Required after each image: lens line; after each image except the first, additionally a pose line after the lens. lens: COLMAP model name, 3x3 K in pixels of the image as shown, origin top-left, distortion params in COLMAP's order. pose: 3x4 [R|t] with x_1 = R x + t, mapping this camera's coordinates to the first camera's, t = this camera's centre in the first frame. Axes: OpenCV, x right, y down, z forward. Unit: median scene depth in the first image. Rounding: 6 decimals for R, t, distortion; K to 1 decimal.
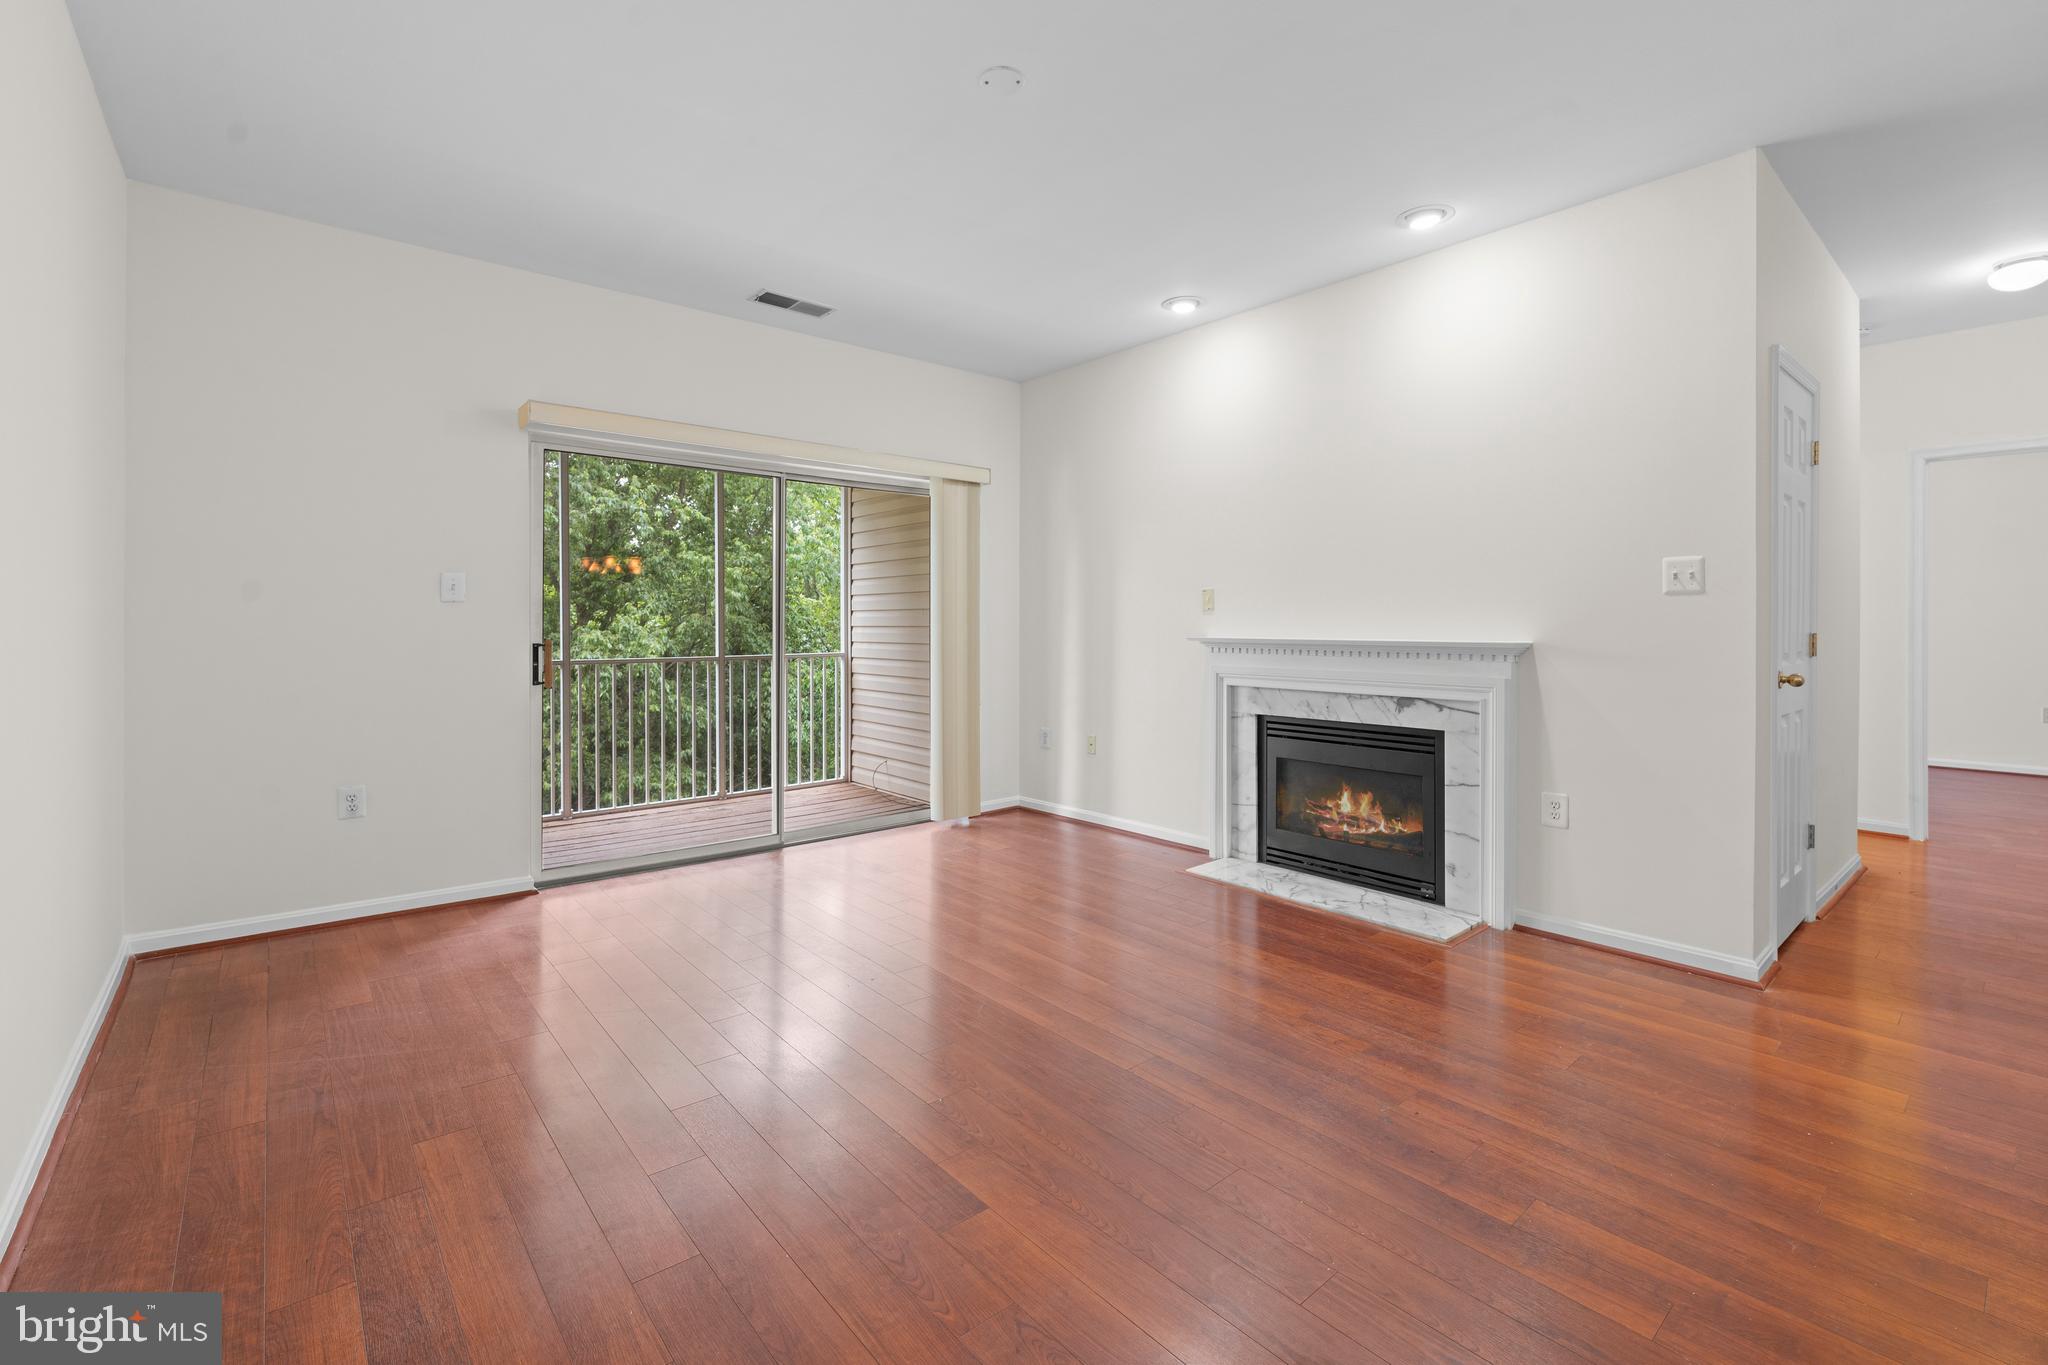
lens RADIAL K [[893.1, 0, 1019.2], [0, 893.1, 628.7], [0, 0, 1]] dist [-0.001065, -0.000556]
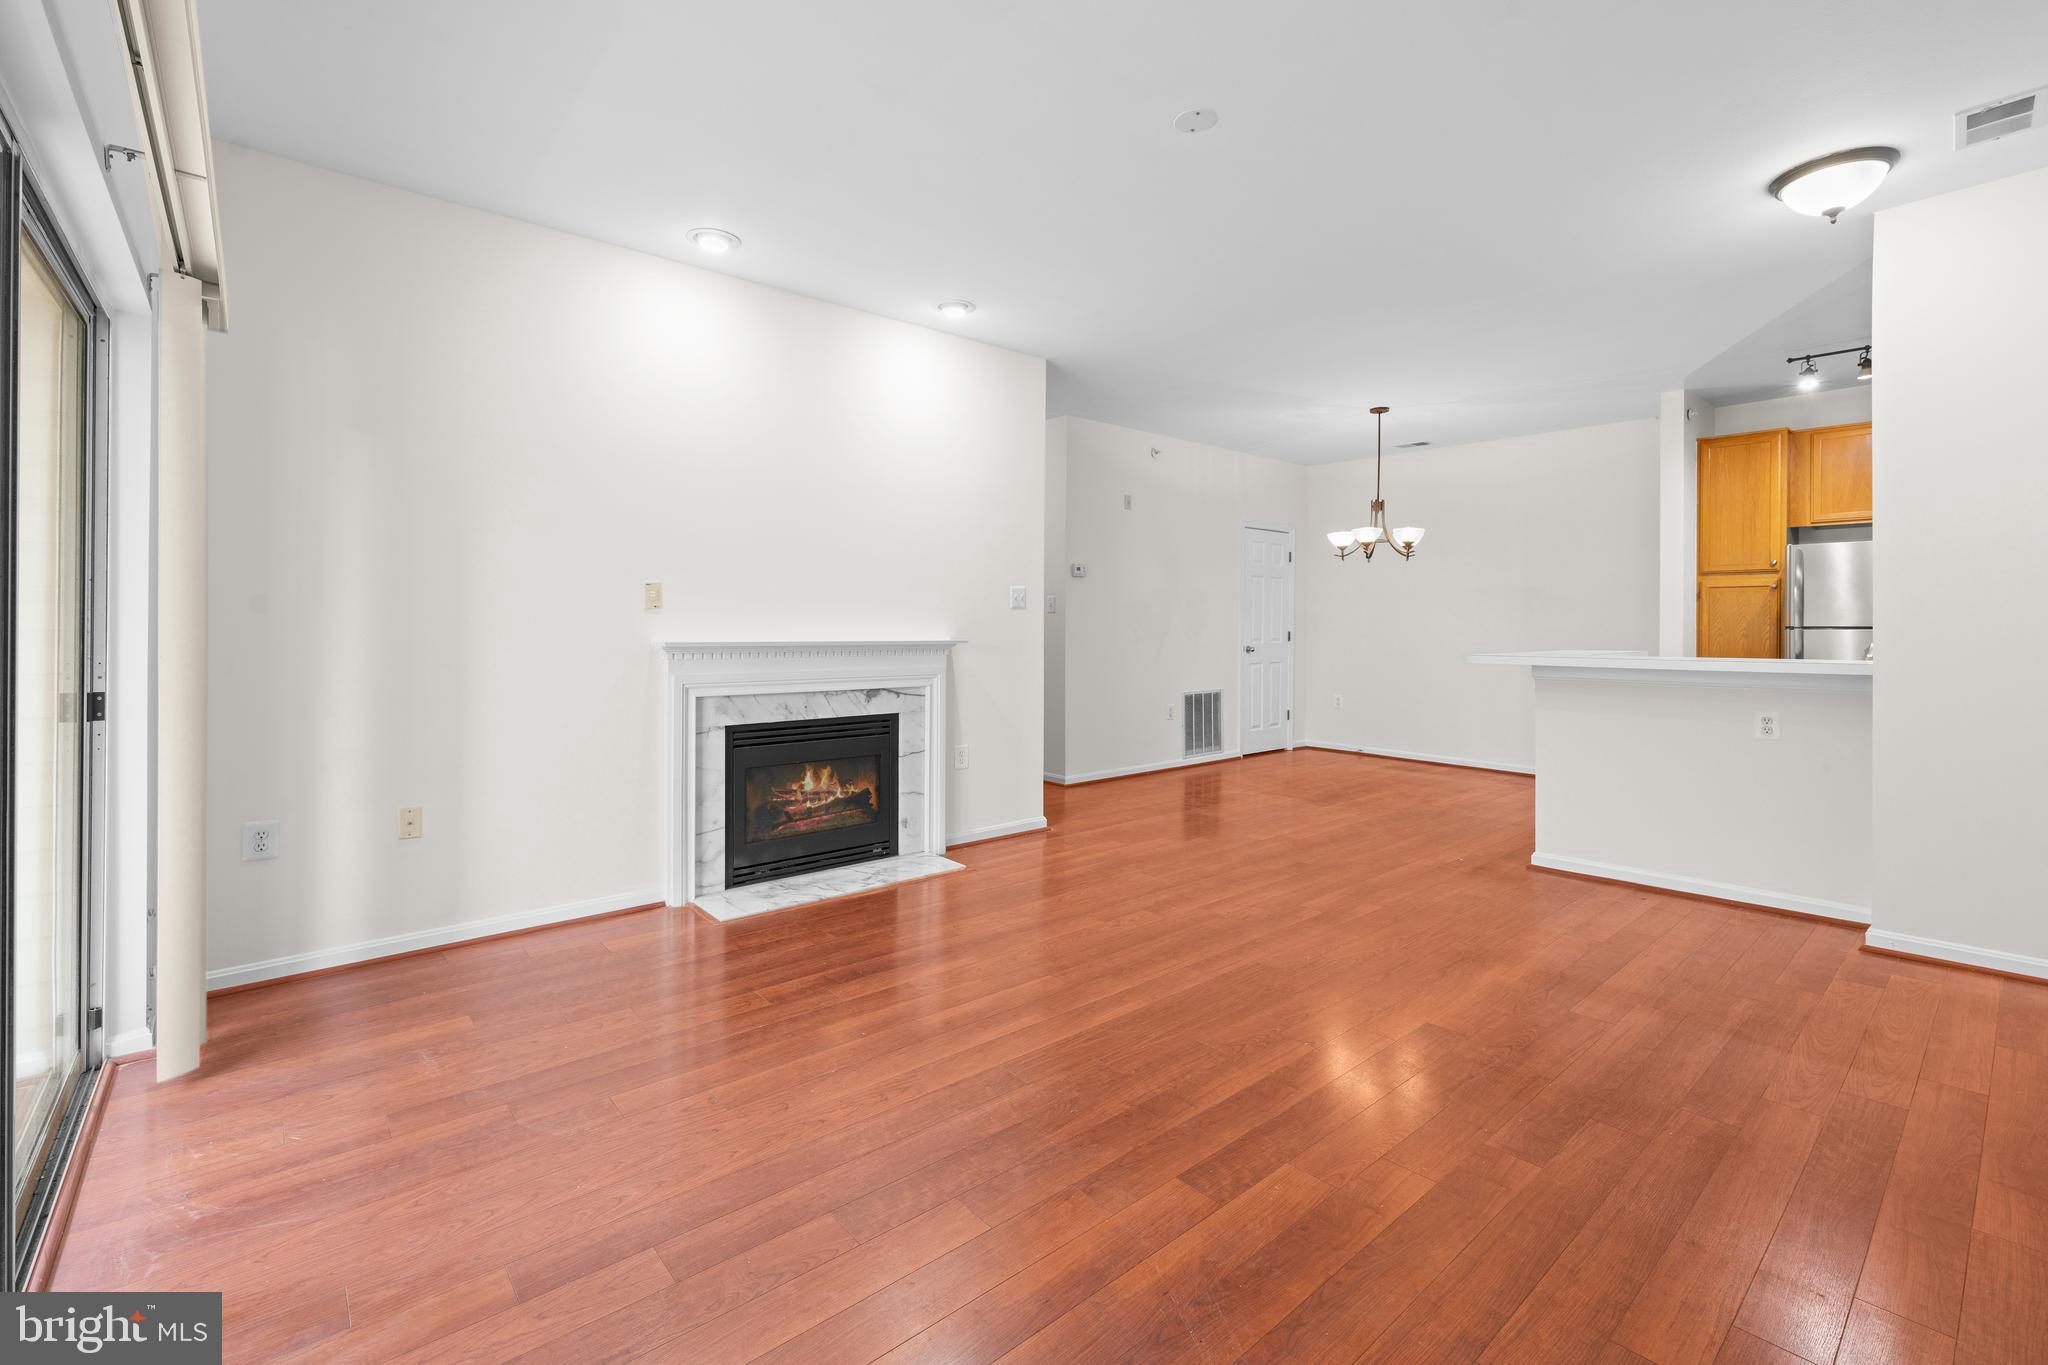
lens RADIAL K [[885.2, 0, 1020.2], [0, 885.2, 623.7], [0, 0, 1]] dist [-0.000653, -0.000261]
pose [[-0.008634, 0.002941, 0.999958, -0.717983], [0.001183, 0.999995, -0.002931, -0.004909], [-0.999962, 0.001158, -0.008638, 0.808334]]
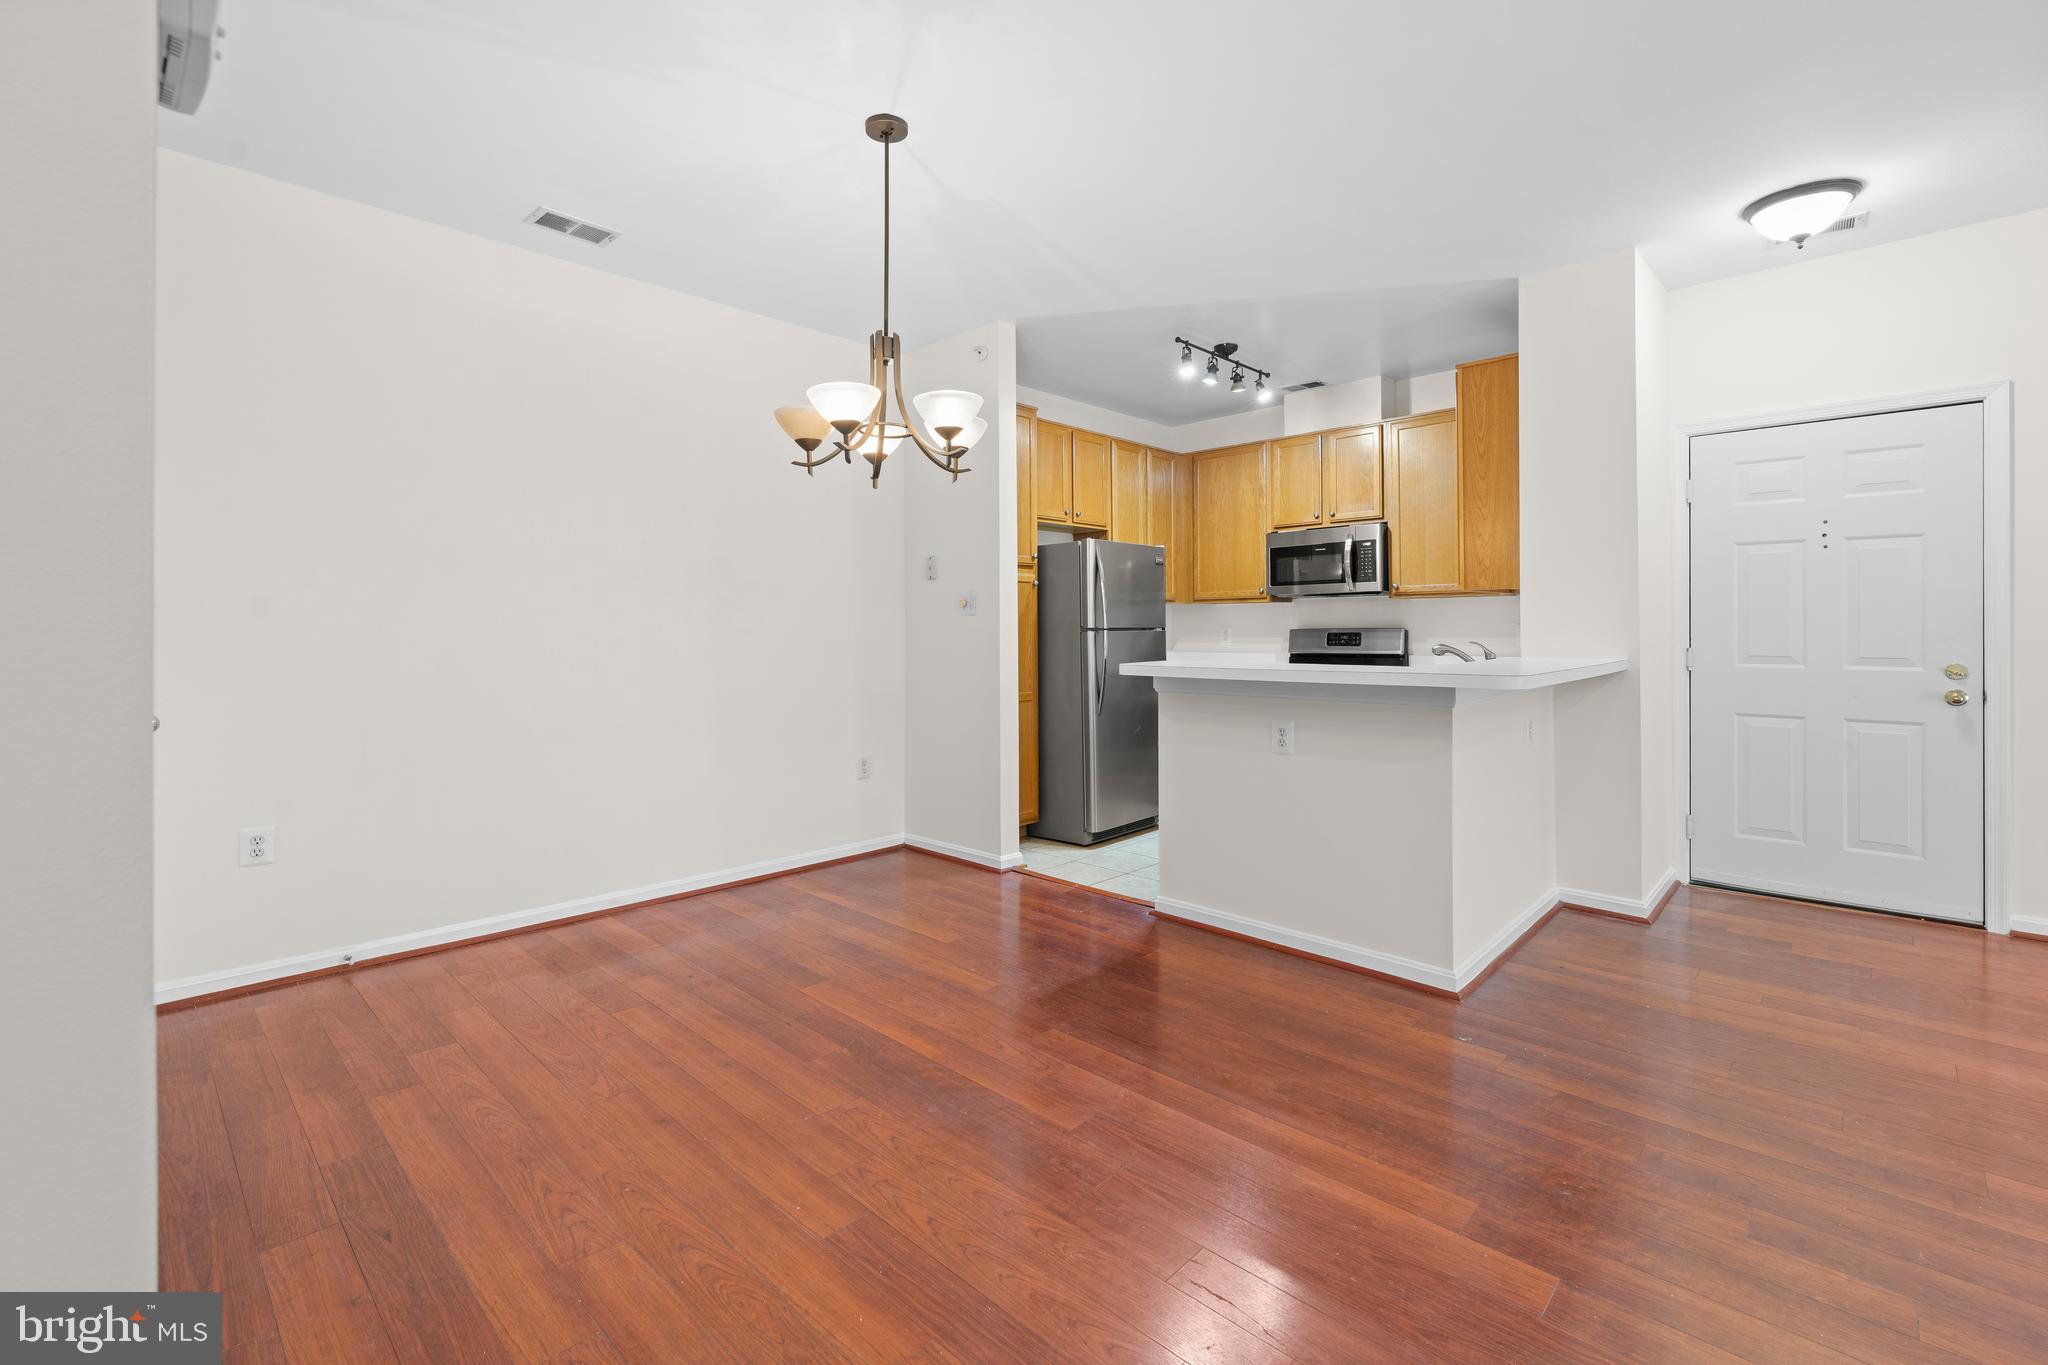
lens RADIAL K [[893.1, 0, 1019.2], [0, 893.1, 628.7], [0, 0, 1]] dist [-0.001065, -0.000556]
pose [[-0.995314, 0.005440, -0.096539, 0.879614], [0.005184, 0.999982, 0.002902, -0.006115], [0.096553, 0.002388, -0.995325, 0.852411]]
